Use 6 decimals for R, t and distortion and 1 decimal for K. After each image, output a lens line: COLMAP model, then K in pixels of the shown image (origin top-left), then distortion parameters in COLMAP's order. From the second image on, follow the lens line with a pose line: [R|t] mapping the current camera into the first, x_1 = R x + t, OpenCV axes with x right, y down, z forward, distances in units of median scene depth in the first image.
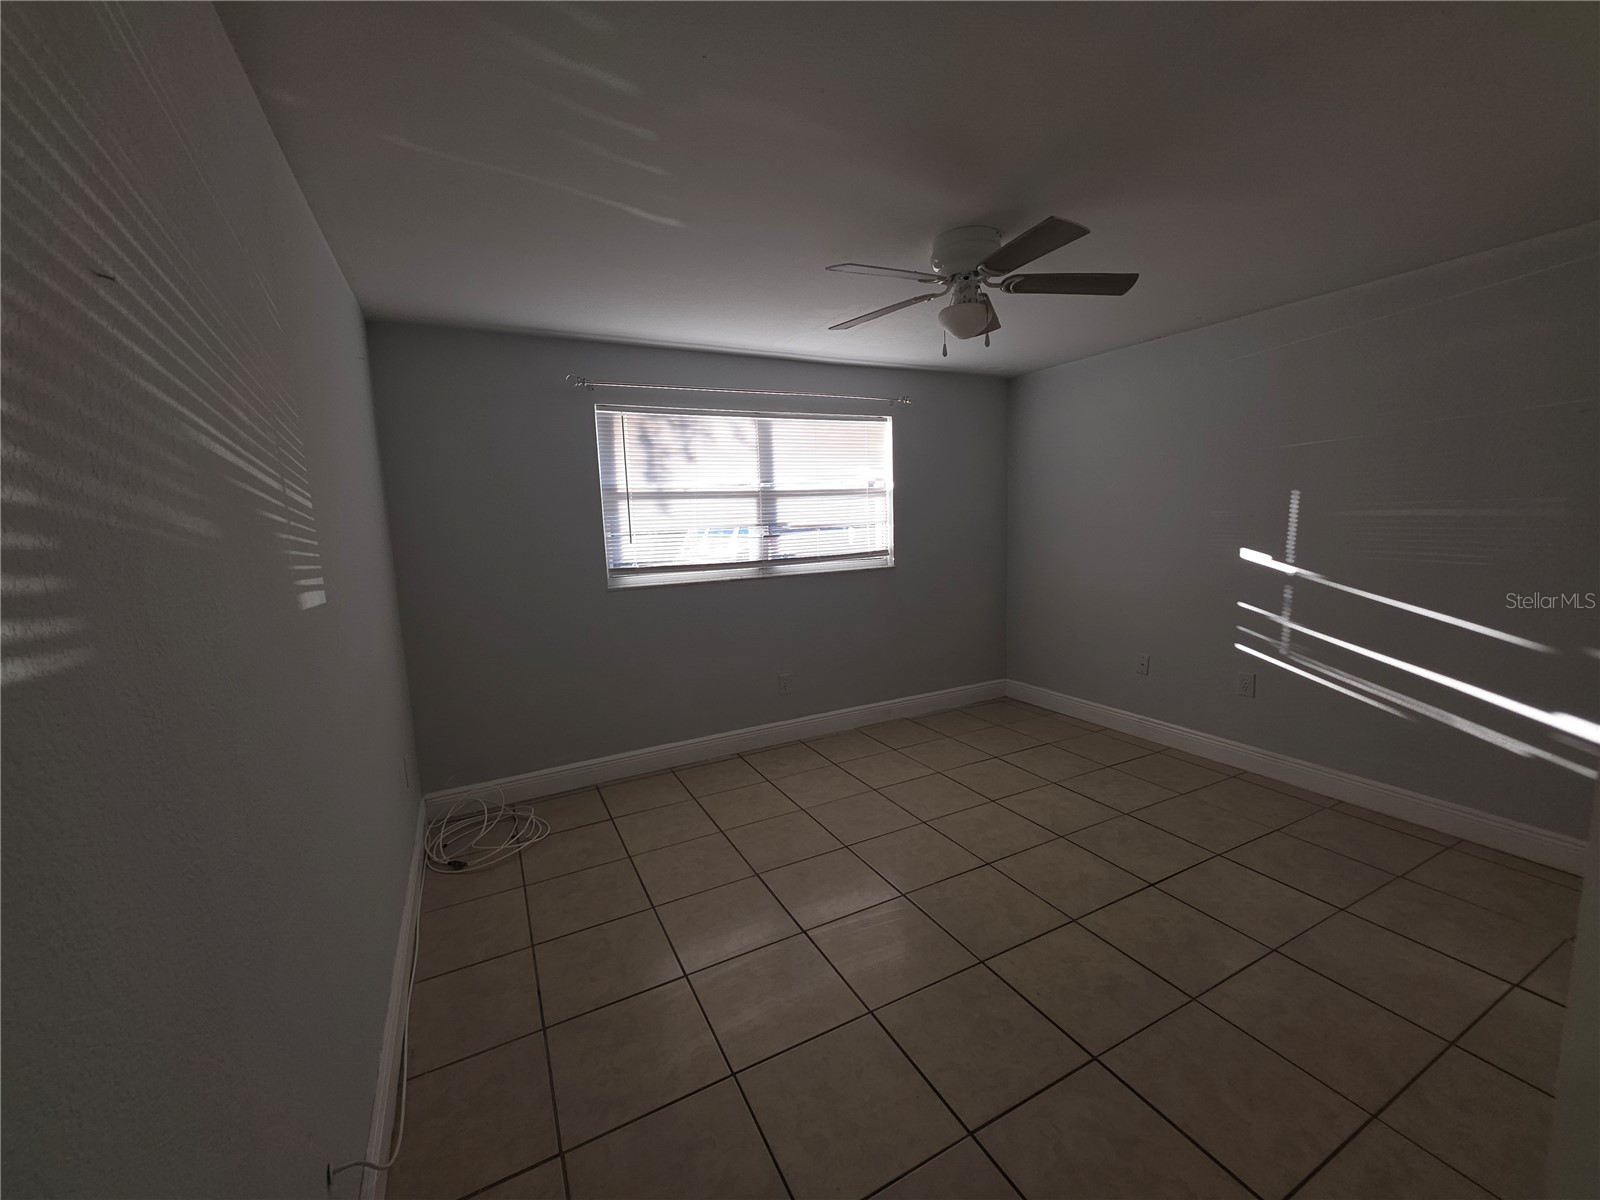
lens RADIAL K [[646.8, 0, 795.4], [0, 646.8, 593.6], [0, 0, 1]] dist [-0.001532, -0.000070]
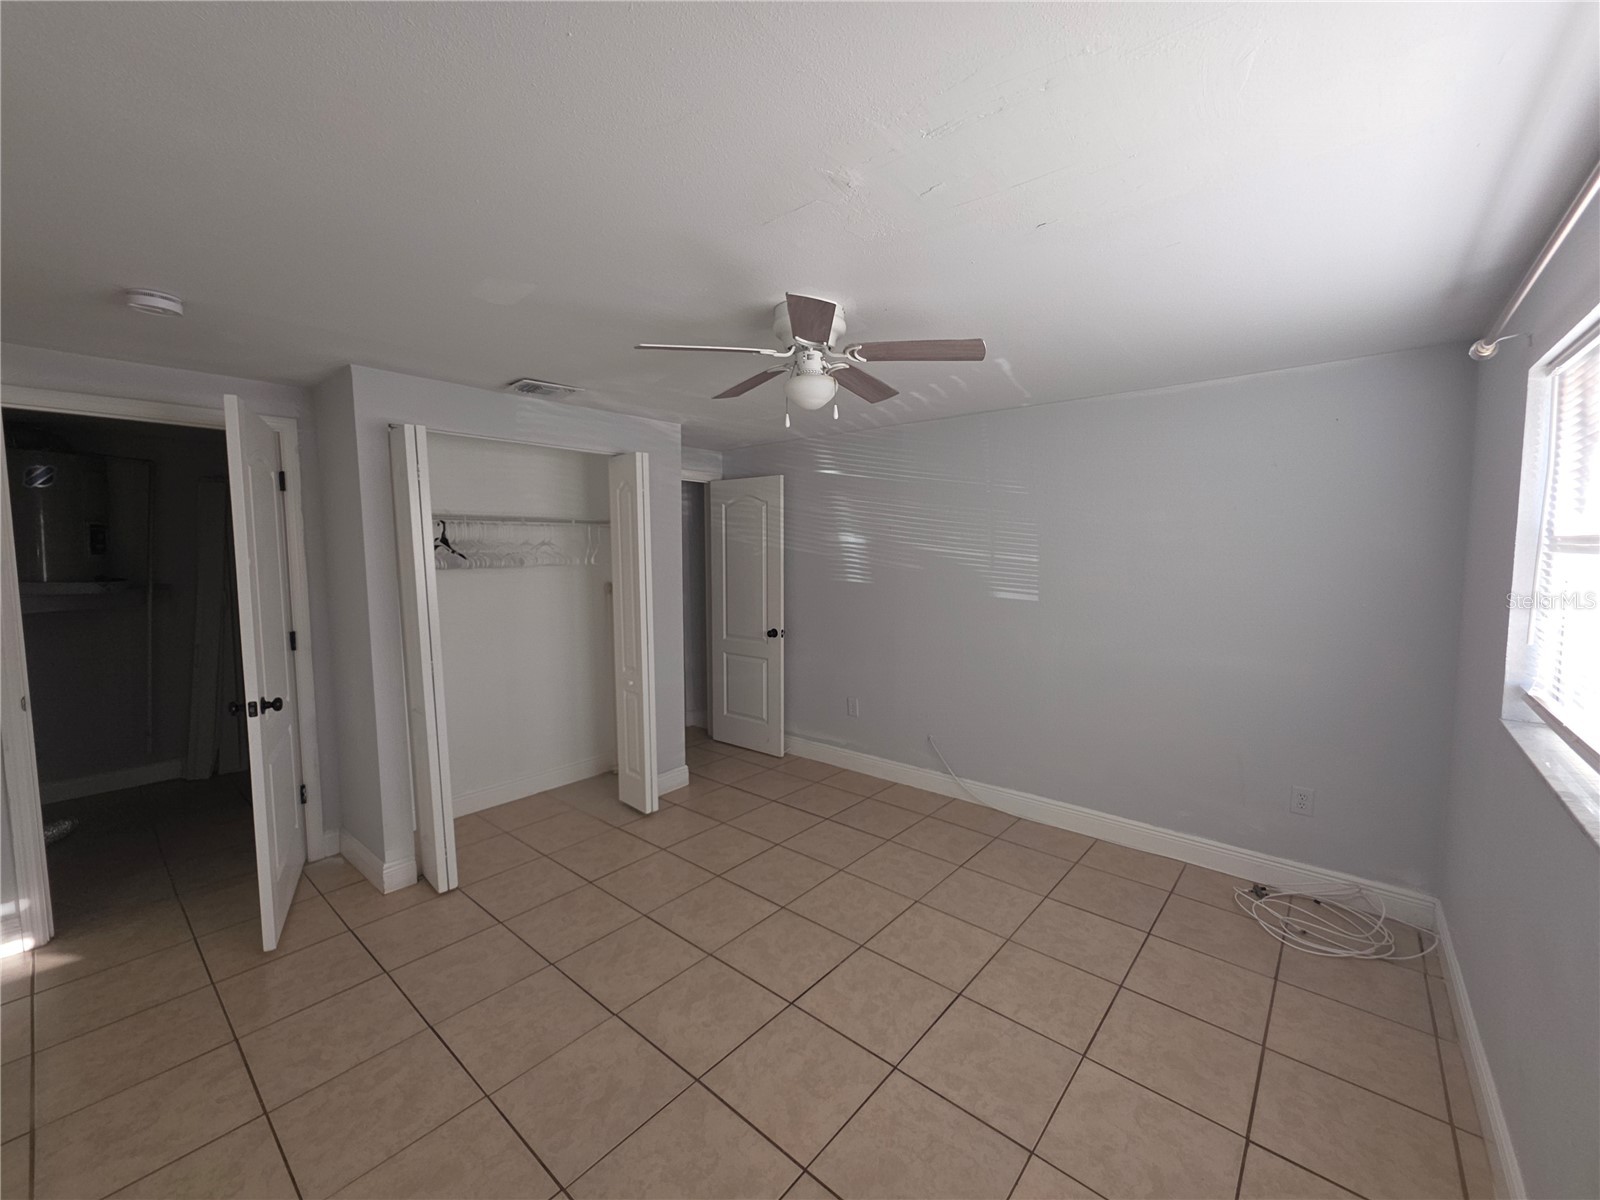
lens RADIAL K [[646.8, 0, 799.9], [0, 646.8, 603.7], [0, 0, 1]] dist [-0.001532, -0.000070]
pose [[-0.923735, 0.064384, -0.377583, 0.616141], [-0.016619, 0.978106, 0.207441, -0.285251], [0.382672, 0.197896, -0.902441, 1.787484]]
